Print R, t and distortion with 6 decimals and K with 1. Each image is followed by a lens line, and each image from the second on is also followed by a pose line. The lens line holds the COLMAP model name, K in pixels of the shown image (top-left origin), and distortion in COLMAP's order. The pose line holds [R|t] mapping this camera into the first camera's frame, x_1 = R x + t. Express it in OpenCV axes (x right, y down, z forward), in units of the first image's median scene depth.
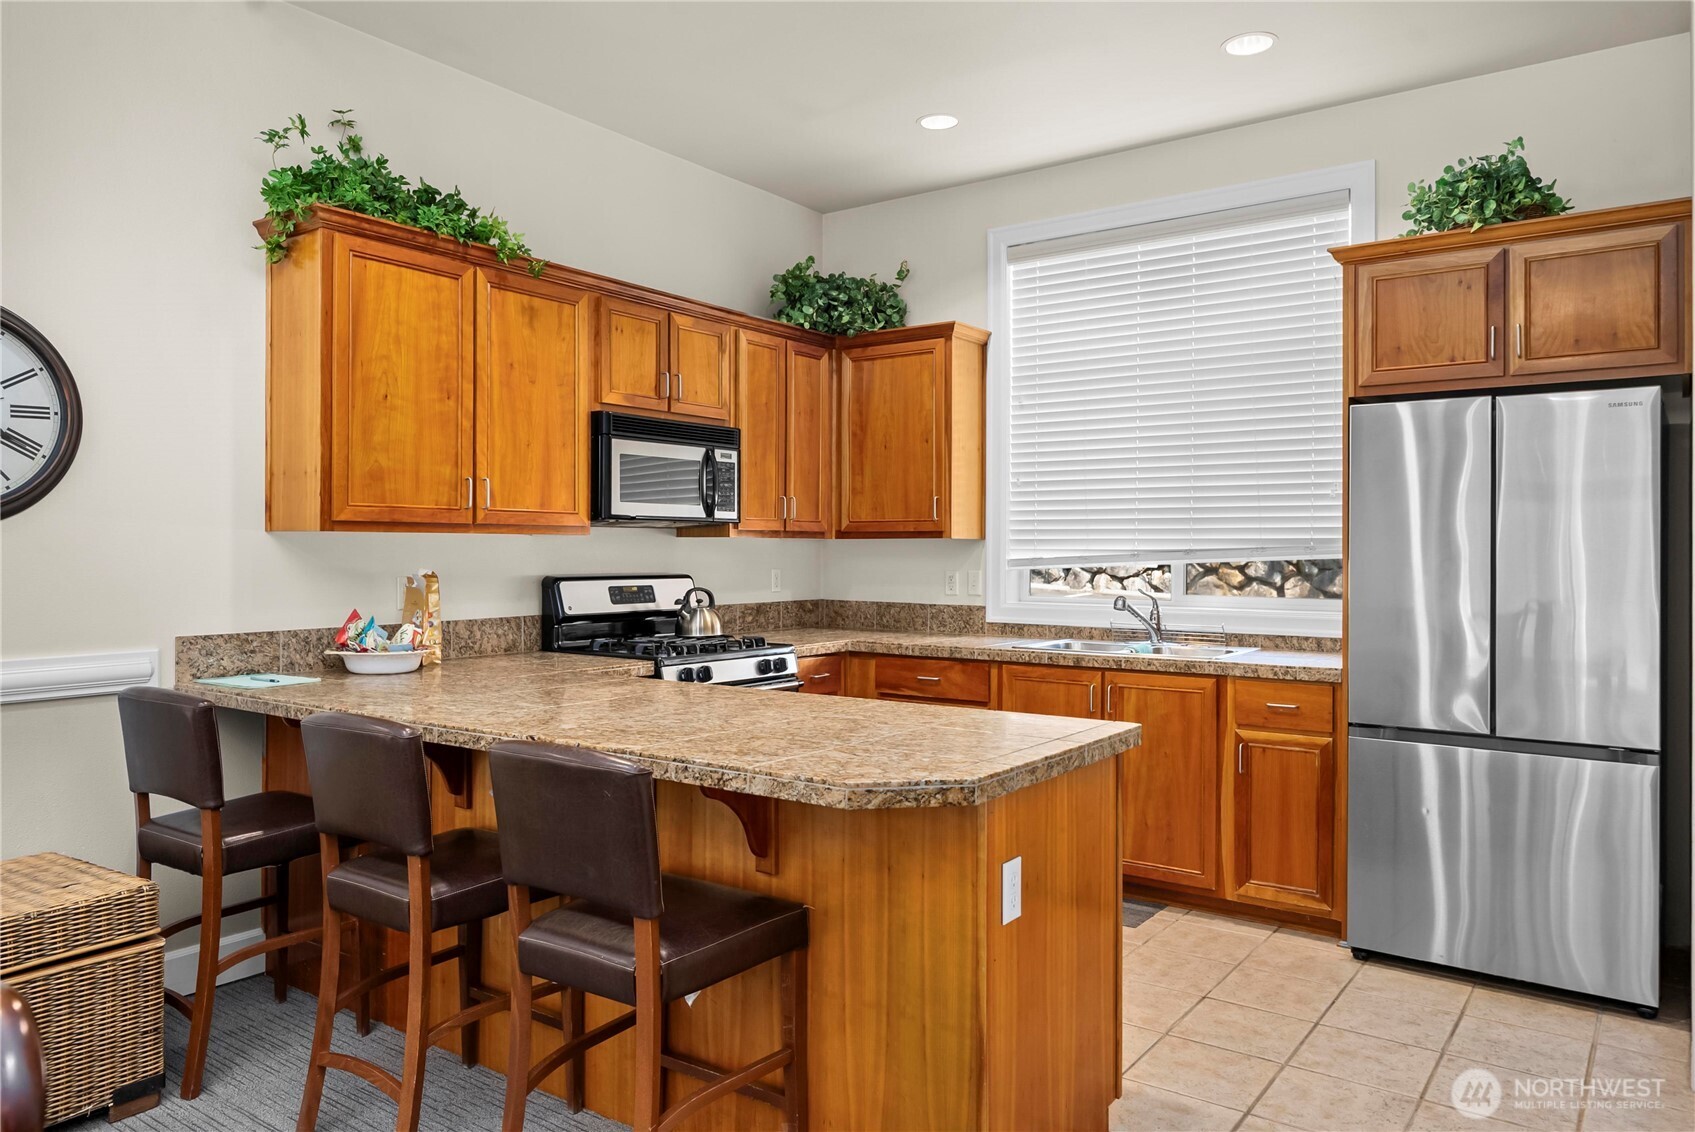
lens RADIAL K [[1155.6, 0, 847.5], [0, 1155.6, 566.0], [0, 0, 1]] dist [0.000876, 0.000516]
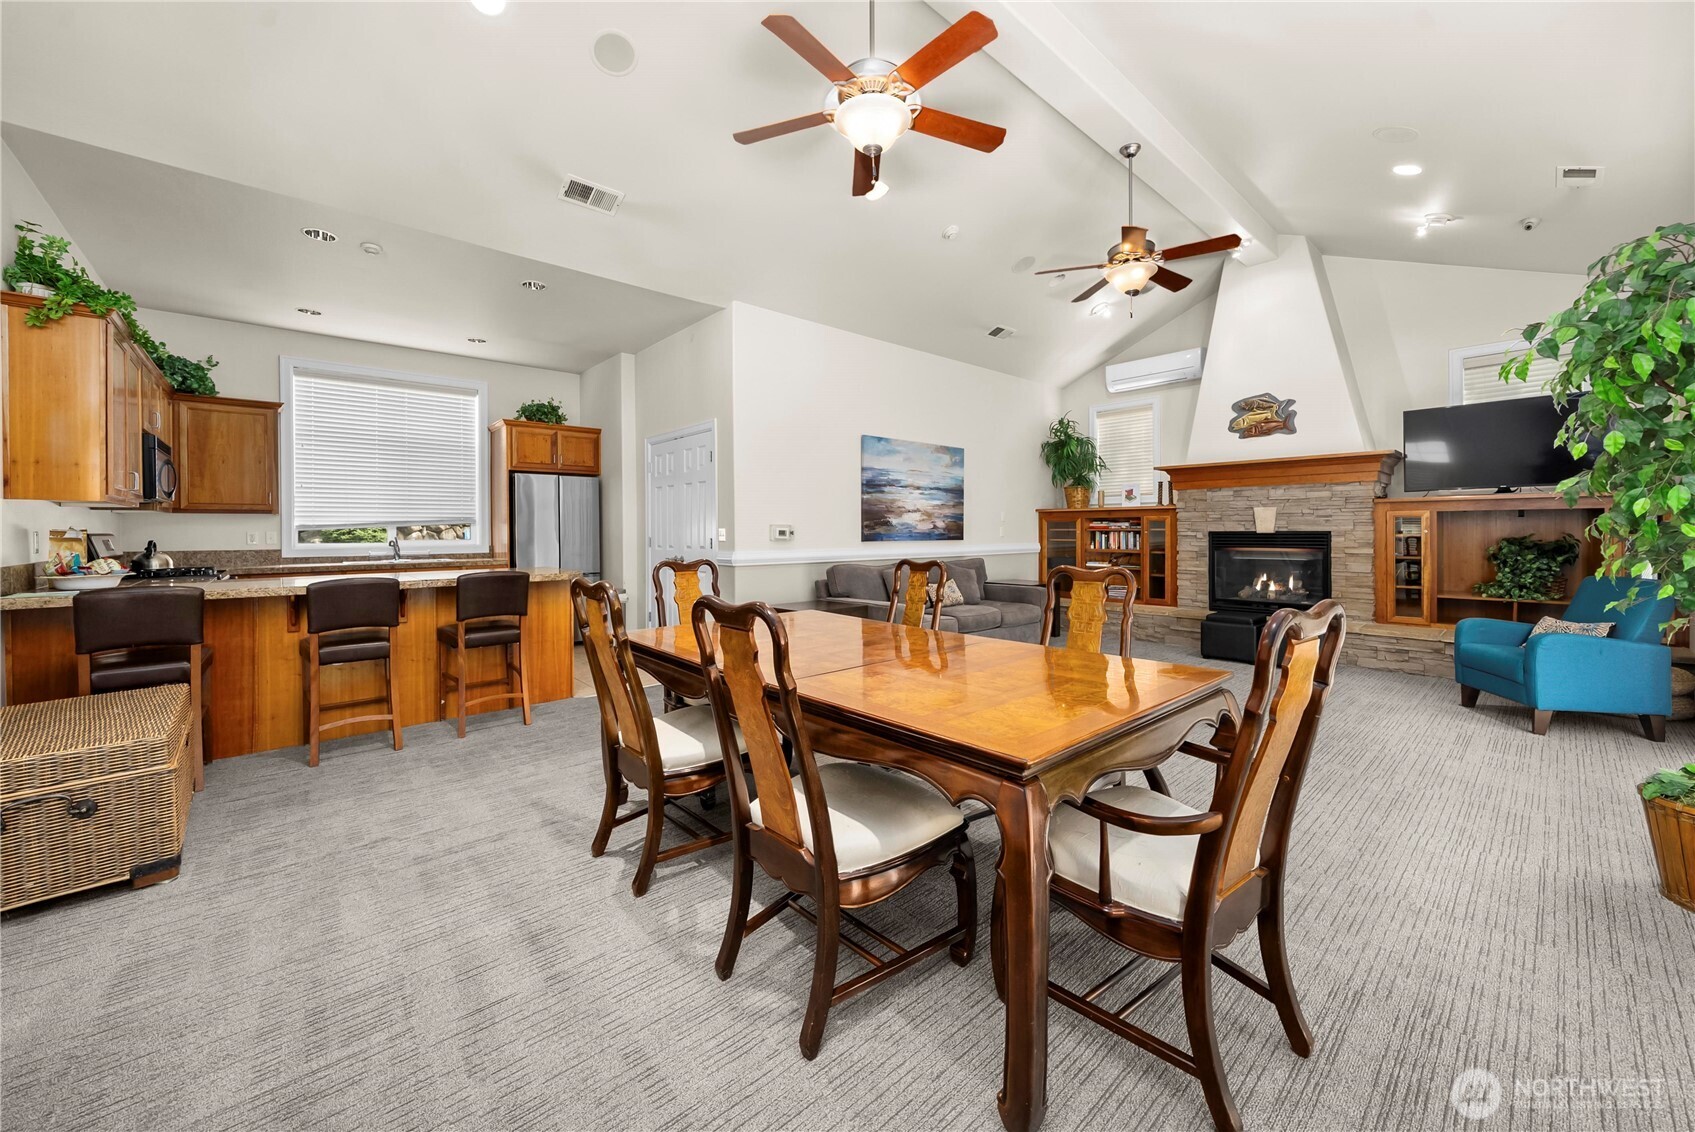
lens RADIAL K [[636.8, 0, 848.1], [0, 636.8, 532.1], [0, 0, 1]] dist [-0.000030, -0.000005]
pose [[0.213955, -0.006915, 0.976819, -0.809383], [0.020938, 0.999778, 0.002492, 0.025839], [-0.976619, 0.019919, 0.214052, -0.174306]]
